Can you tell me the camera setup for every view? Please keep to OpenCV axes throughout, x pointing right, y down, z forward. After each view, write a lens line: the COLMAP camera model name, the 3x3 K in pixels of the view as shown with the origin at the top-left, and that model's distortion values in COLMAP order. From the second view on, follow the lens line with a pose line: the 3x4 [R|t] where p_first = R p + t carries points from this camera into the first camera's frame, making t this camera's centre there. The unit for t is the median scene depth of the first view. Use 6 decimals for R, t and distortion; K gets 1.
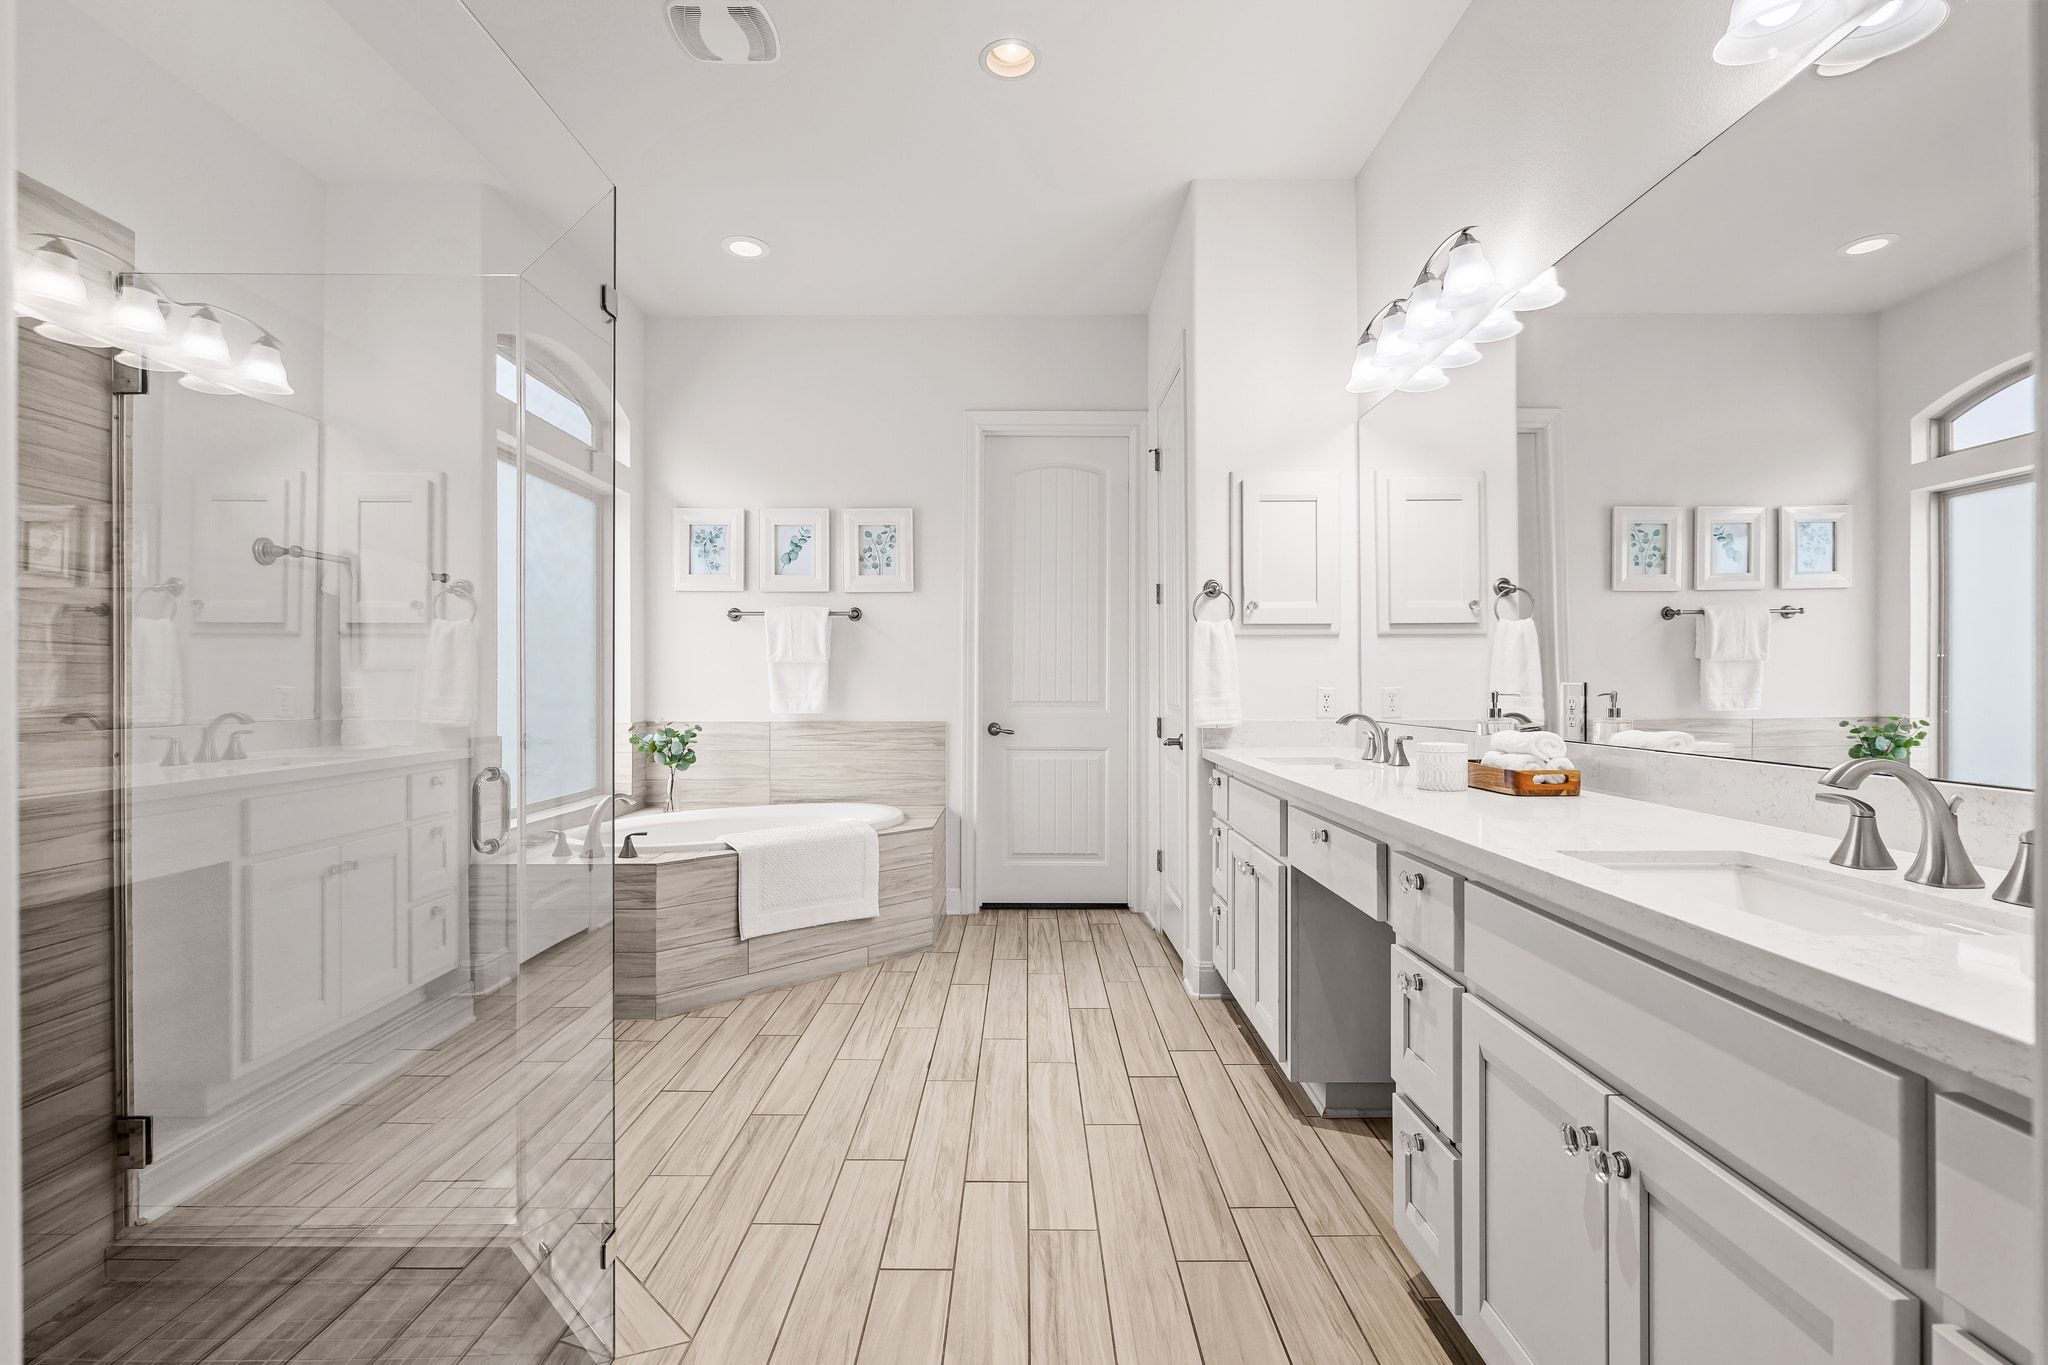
lens RADIAL K [[814.3, 0, 1023.6], [0, 814.3, 685.0], [0, 0, 1]] dist [0.000775, -0.000018]
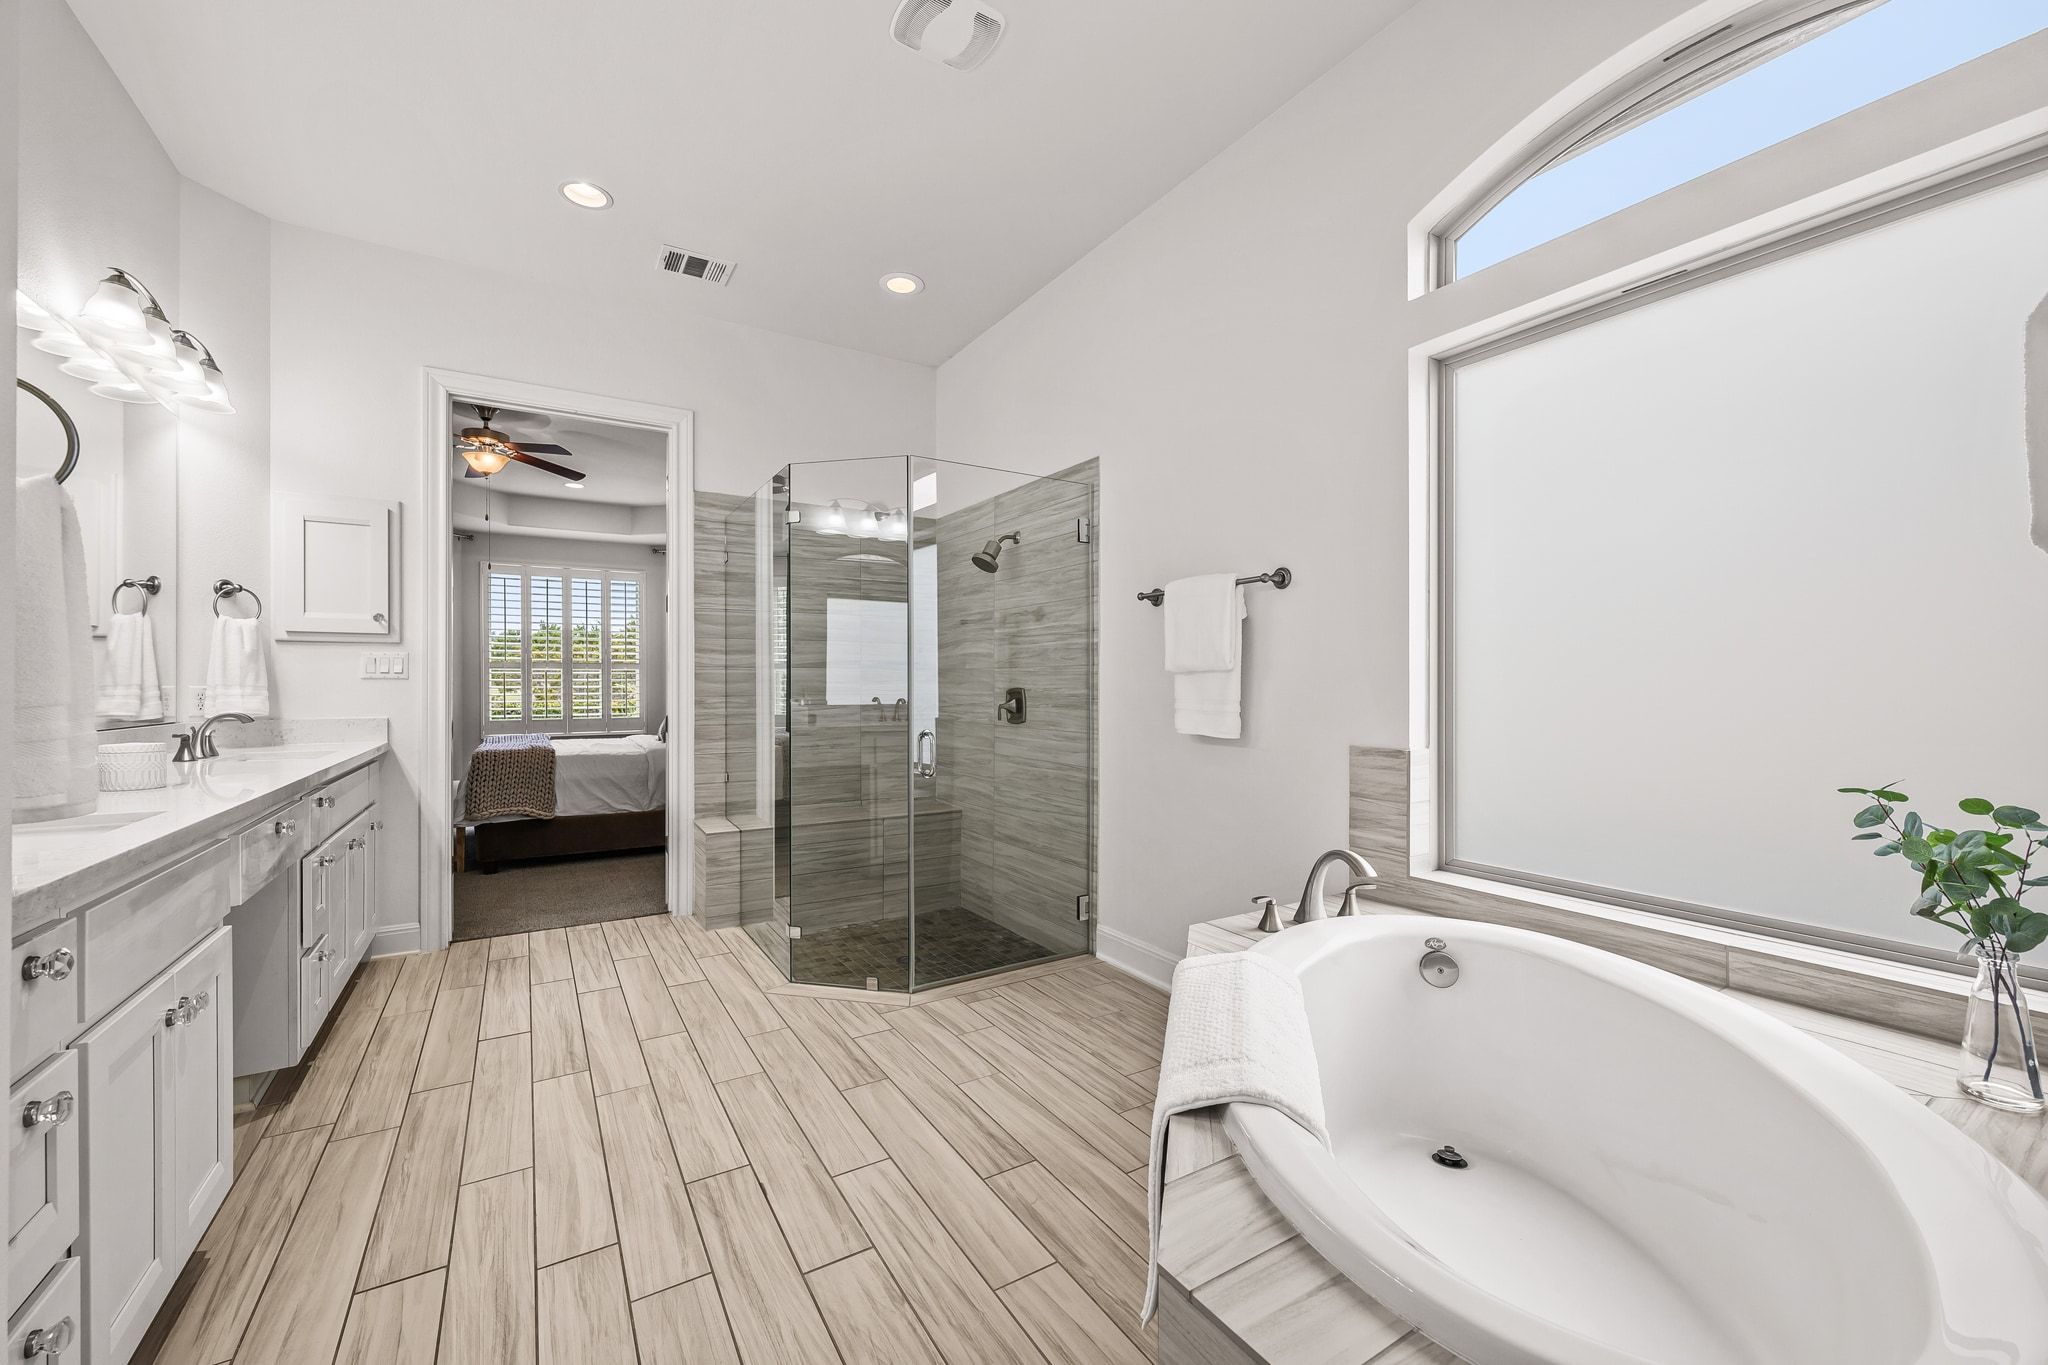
lens RADIAL K [[814.3, 0, 990.9], [0, 814.3, 685.7], [0, 0, 1]] dist [0.000775, -0.000018]
pose [[-0.864188, 0.003182, -0.503159, 0.091845], [0.002272, 0.999994, 0.002421, 0.008001], [0.503164, 0.000949, -0.864191, 2.083935]]
